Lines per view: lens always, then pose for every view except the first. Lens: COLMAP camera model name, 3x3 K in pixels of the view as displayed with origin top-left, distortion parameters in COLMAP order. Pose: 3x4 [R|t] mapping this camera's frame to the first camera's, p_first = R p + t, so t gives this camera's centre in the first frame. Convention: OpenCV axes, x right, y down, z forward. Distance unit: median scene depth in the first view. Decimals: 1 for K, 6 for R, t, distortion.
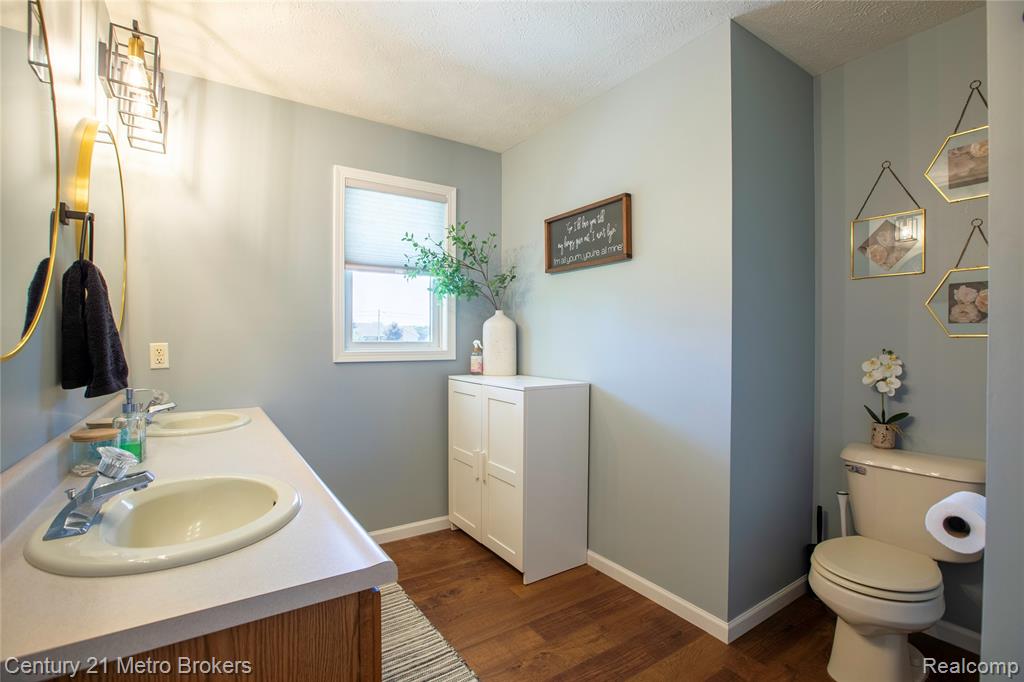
lens RADIAL K [[473.7, 0, 507.6], [0, 473.7, 364.6], [0, 0, 1]] dist [-0.027691, 0.001015]
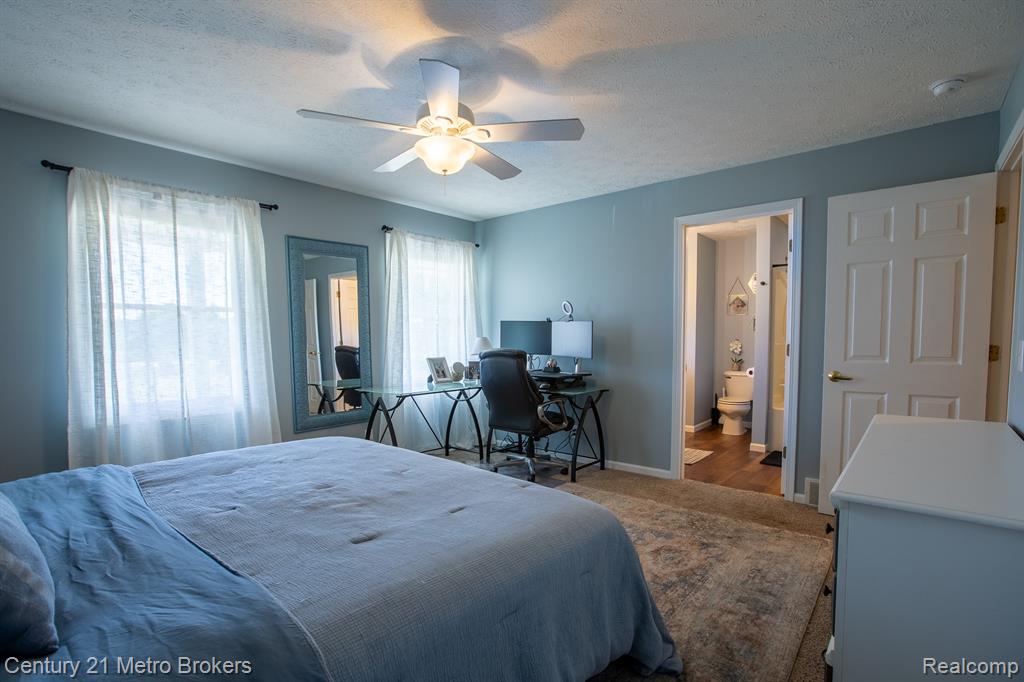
lens RADIAL K [[473.7, 0, 507.6], [0, 473.7, 364.6], [0, 0, 1]] dist [-0.027691, 0.001015]
pose [[0.977329, -0.018803, 0.210892, -1.391283], [0.010282, 0.999089, 0.041427, -0.007741], [-0.211479, -0.038320, 0.976631, -1.808258]]
